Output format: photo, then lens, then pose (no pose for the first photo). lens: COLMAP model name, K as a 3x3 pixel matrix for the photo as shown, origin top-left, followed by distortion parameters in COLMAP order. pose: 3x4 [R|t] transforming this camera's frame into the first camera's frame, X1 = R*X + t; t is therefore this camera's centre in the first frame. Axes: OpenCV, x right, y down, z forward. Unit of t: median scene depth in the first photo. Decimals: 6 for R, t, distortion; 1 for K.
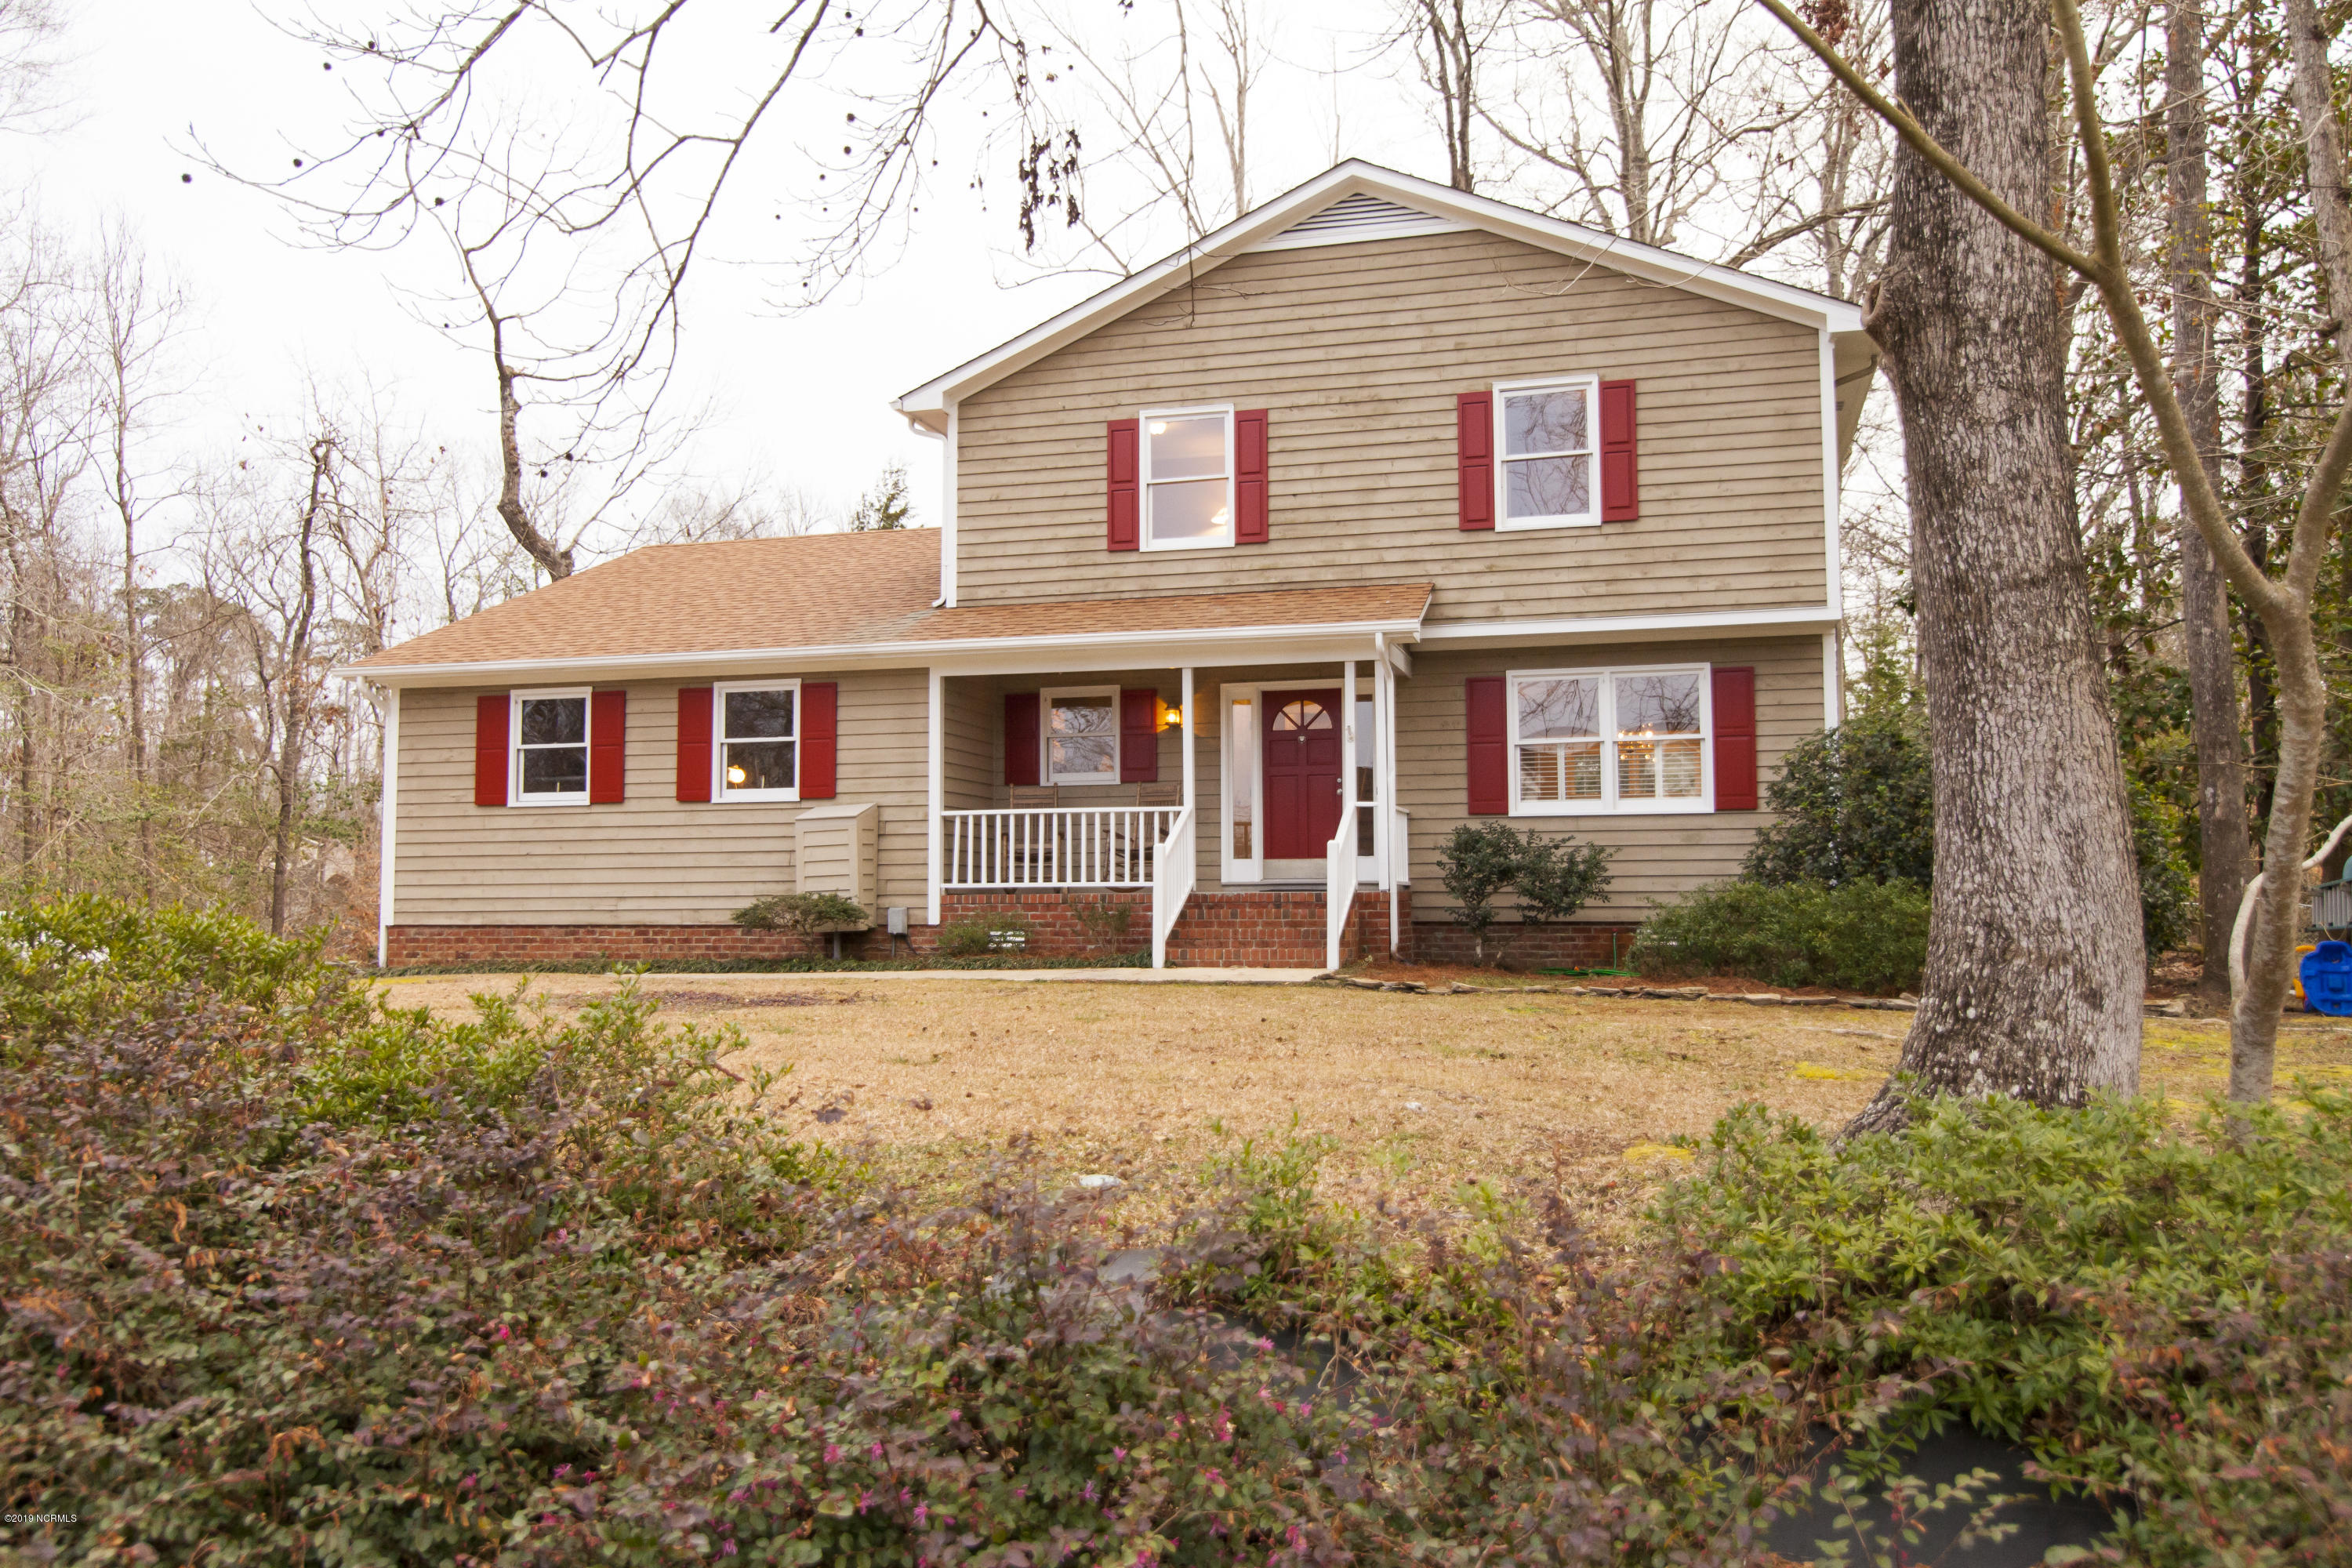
lens RADIAL K [[1746.6, 0, 1175.7], [0, 1746.6, 780.8], [0, 0, 1]] dist [-0.013414, -0.001208]
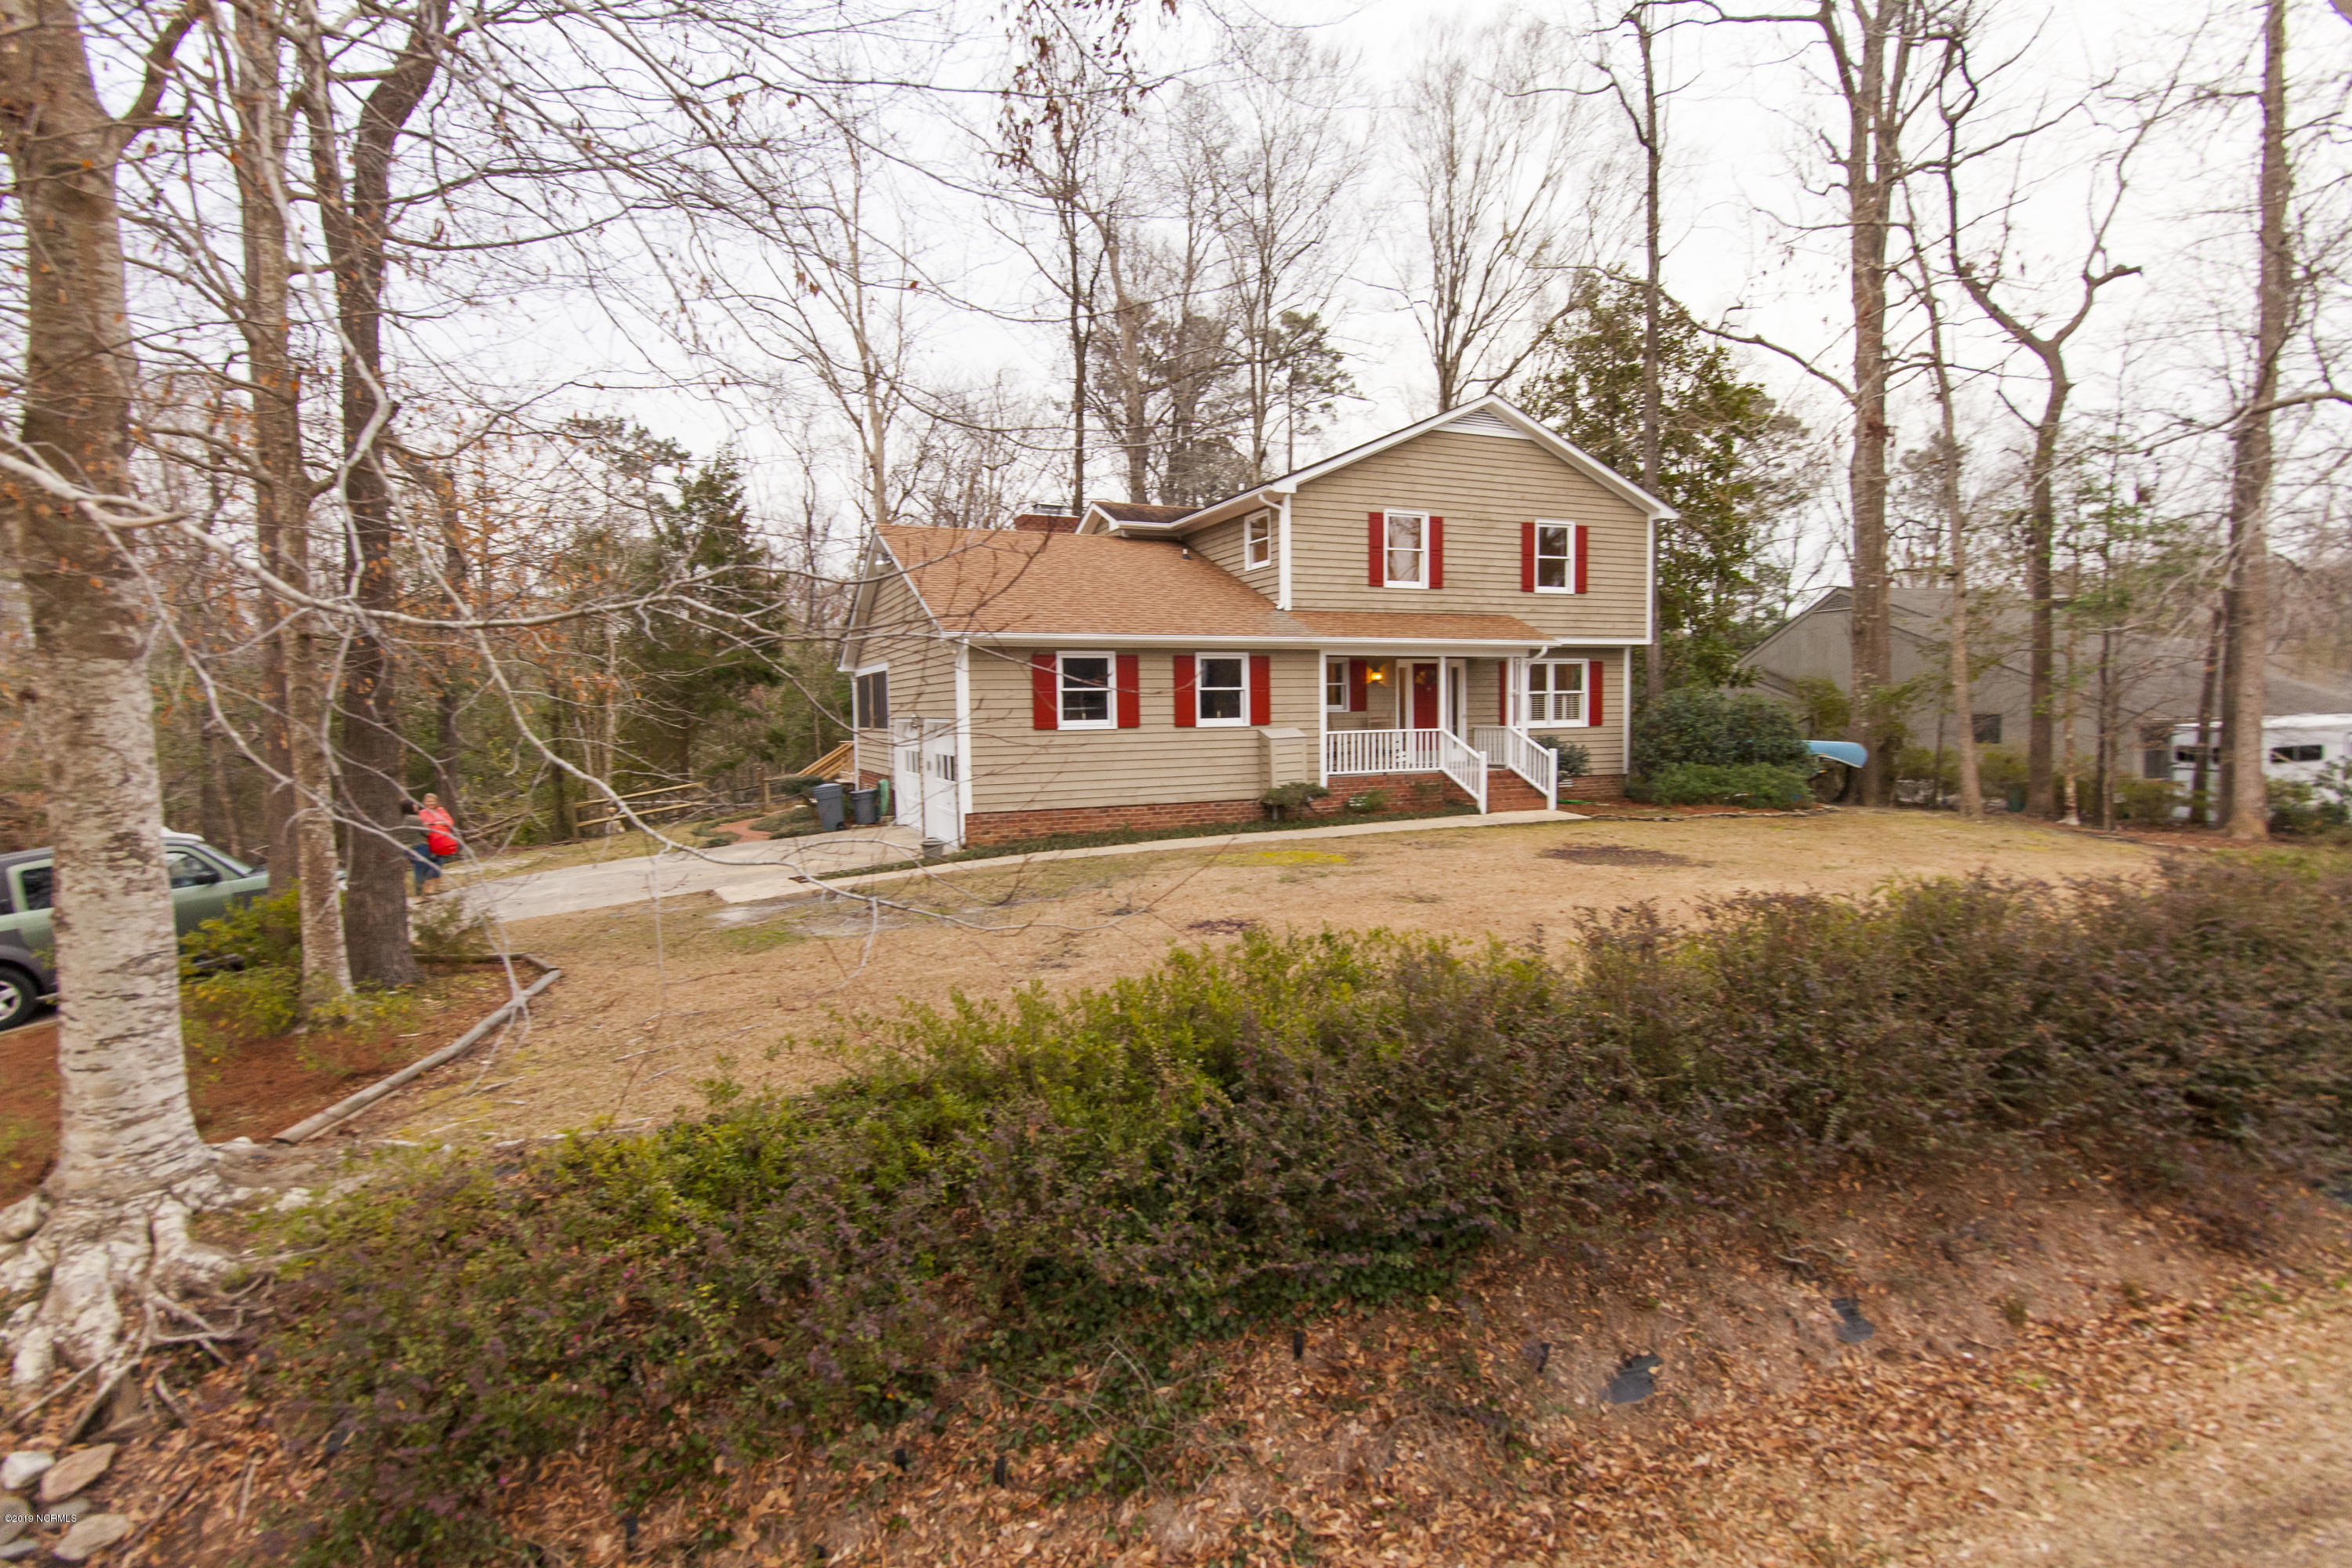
lens RADIAL K [[1148.6, 0, 1177.6], [0, 1148.6, 787.3], [0, 0, 1]] dist [-0.002002, 0.001375]
pose [[0.792222, -0.027259, 0.609624, -0.906642], [-0.001634, 0.998903, 0.046789, 0.018014], [-0.610231, -0.038063, 0.791309, 0.188196]]
